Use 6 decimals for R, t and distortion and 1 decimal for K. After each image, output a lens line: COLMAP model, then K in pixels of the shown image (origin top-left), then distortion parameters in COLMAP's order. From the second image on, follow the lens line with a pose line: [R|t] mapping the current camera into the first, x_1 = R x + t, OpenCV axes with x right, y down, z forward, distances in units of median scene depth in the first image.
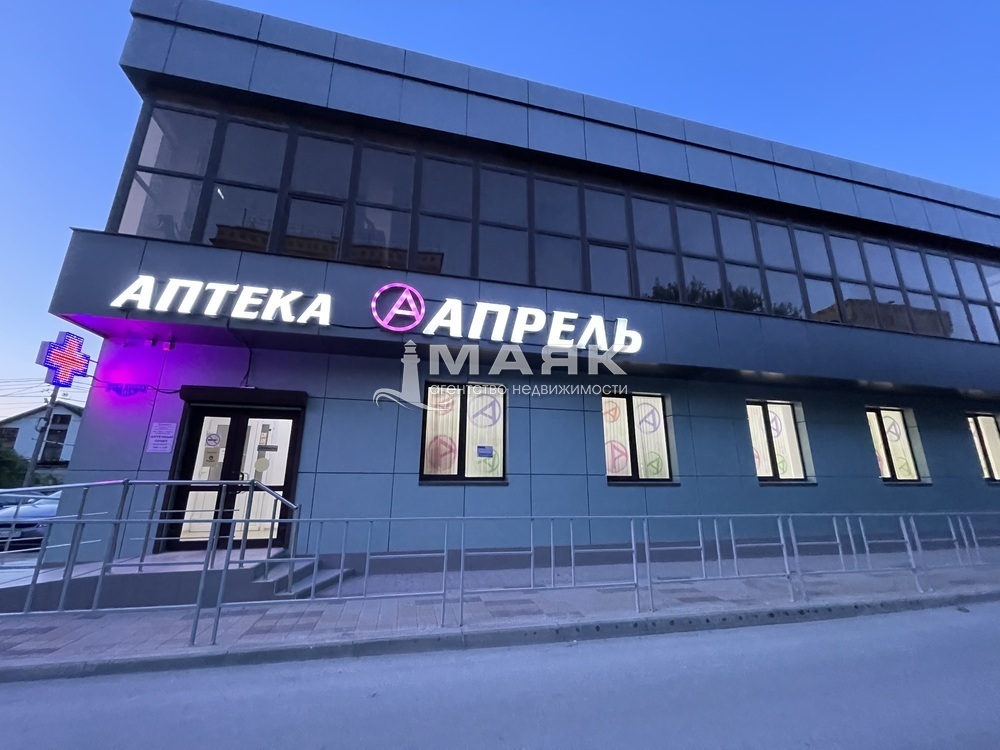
lens RADIAL K [[404.8, 0, 505.1], [0, 404.8, 374.3], [0, 0, 1]] dist [-0.000390, -0.000868]
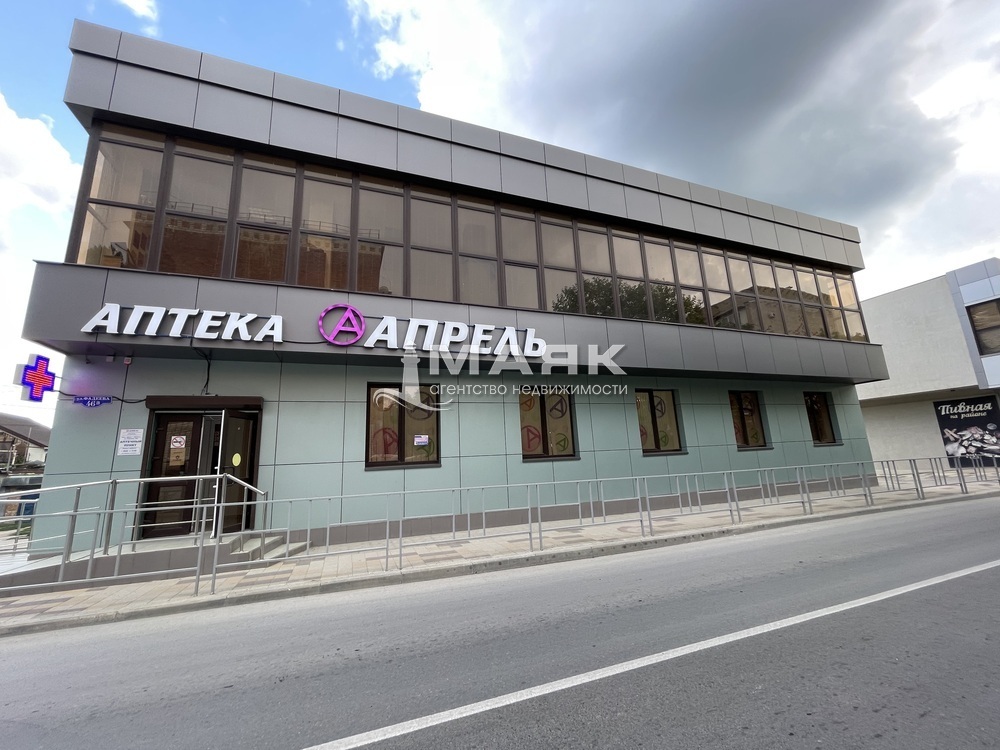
lens RADIAL K [[403.6, 0, 504.6], [0, 403.6, 374.1], [0, 0, 1]] dist [0.000902, 0.000157]
pose [[0.991386, -0.025197, 0.128524, 0.055939], [0.019373, 0.998737, 0.046366, -0.067519], [-0.129530, -0.043476, 0.990622, -0.256458]]
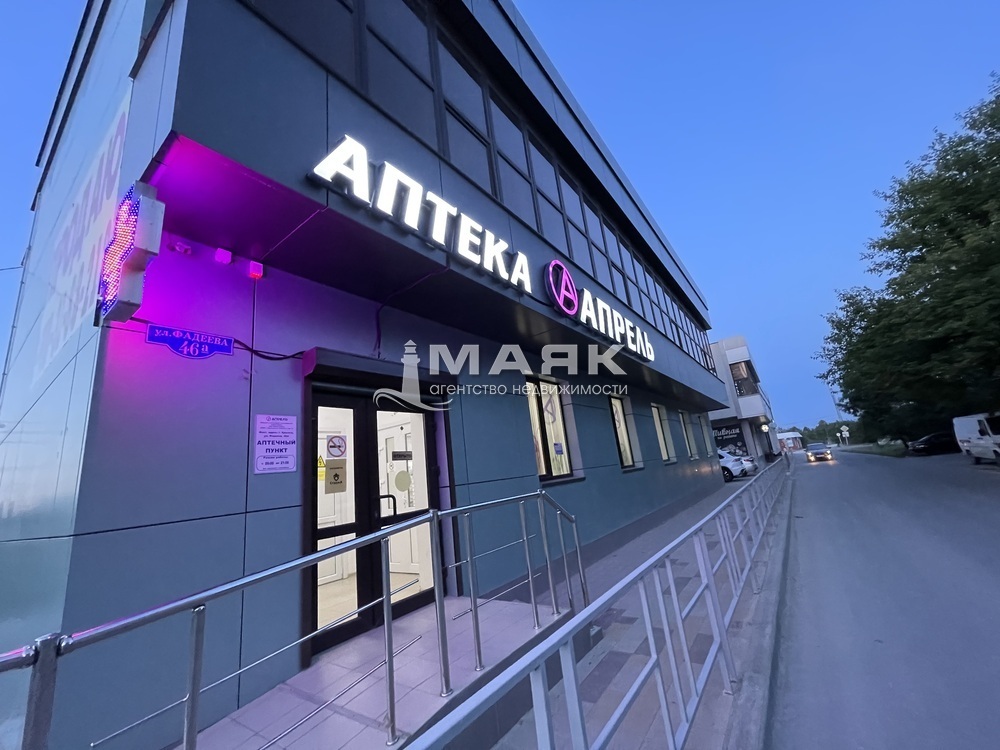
lens RADIAL K [[403.6, 0, 504.6], [0, 403.6, 374.1], [0, 0, 1]] dist [0.000902, 0.000157]
pose [[0.757252, 0.067318, 0.649644, -0.961346], [-0.044061, 0.997673, -0.052023, 0.081005], [-0.651635, 0.010770, 0.758456, 0.415630]]
